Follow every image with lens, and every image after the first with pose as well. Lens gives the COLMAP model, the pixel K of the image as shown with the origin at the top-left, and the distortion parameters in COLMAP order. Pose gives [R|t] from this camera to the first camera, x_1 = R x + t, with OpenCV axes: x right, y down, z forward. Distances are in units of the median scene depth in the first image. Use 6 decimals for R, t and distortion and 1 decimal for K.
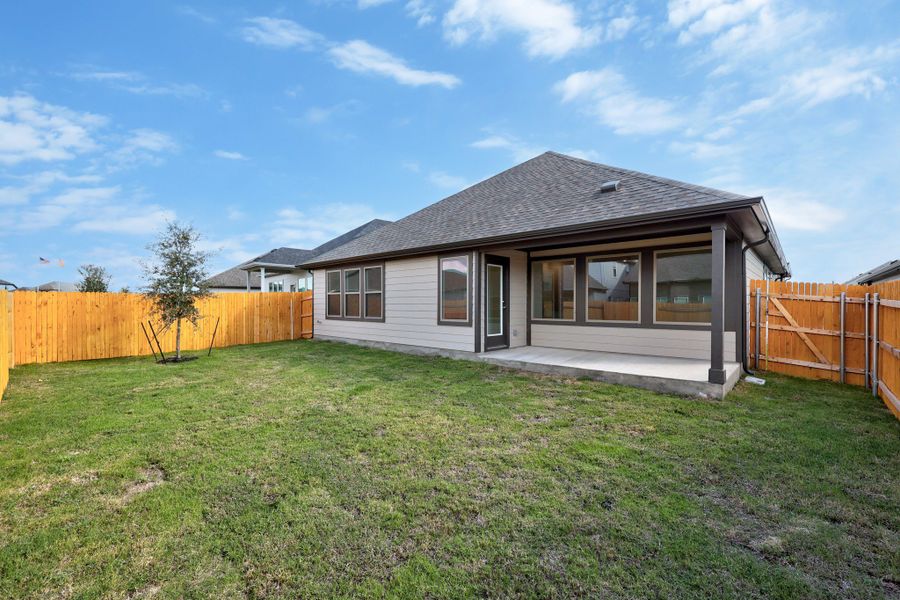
lens RADIAL K [[368.4, 0, 461.7], [0, 368.4, 295.5], [0, 0, 1]] dist [-0.000536, 0.000008]
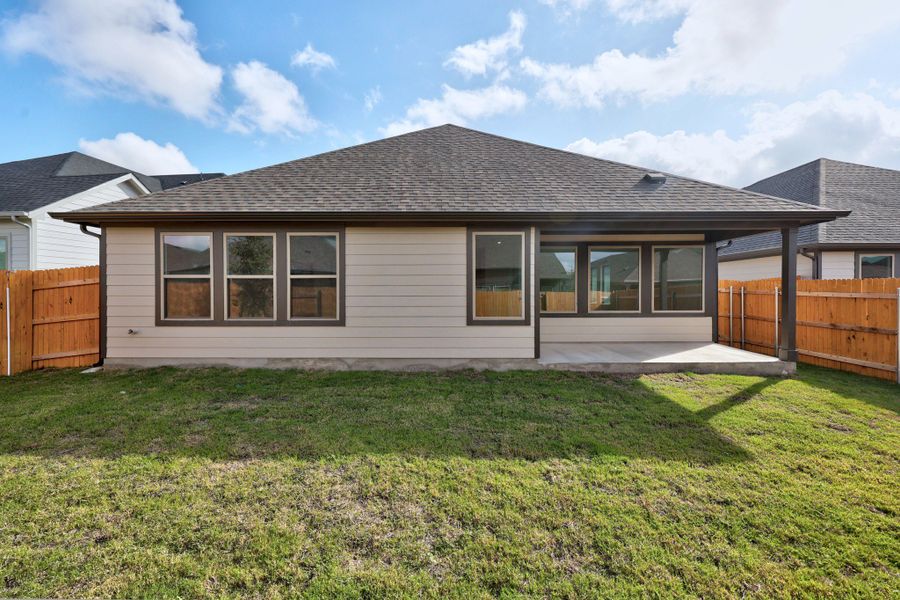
lens RADIAL K [[368.4, 0, 461.7], [0, 368.4, 295.5], [0, 0, 1]] dist [-0.000536, 0.000008]
pose [[0.761220, -0.006456, 0.648462, -0.488310], [-0.012348, 0.999625, 0.024447, 0.004584], [-0.648377, -0.026617, 0.760854, 0.429655]]
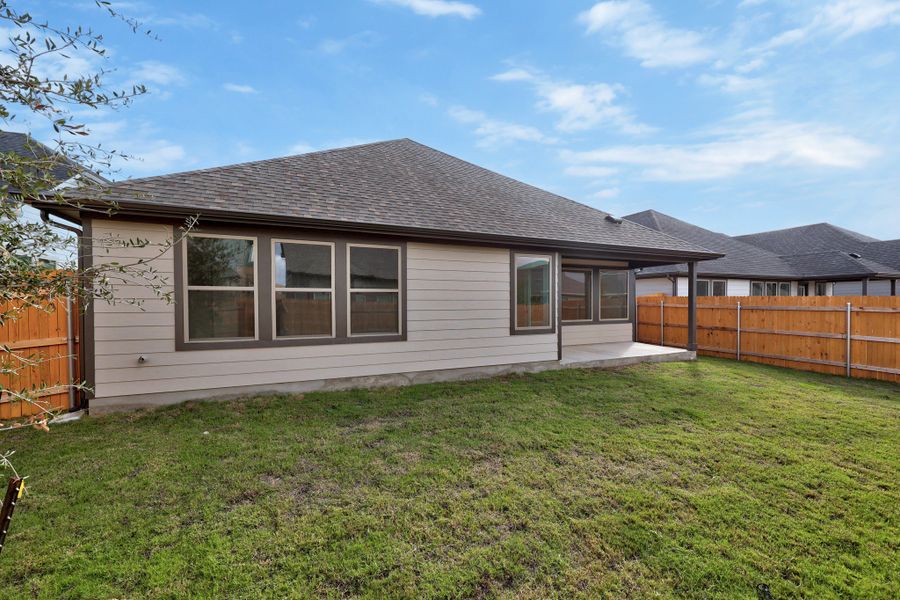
lens RADIAL K [[385.4, 0, 450.0], [0, 385.4, 300.0], [0, 0, 1]] dist [-0.004255, -0.000249]
pose [[0.406868, 0.009432, 0.913438, -0.816520], [-0.013212, 0.999903, -0.004440, 0.007779], [-0.913391, -0.010262, 0.406953, 0.714589]]
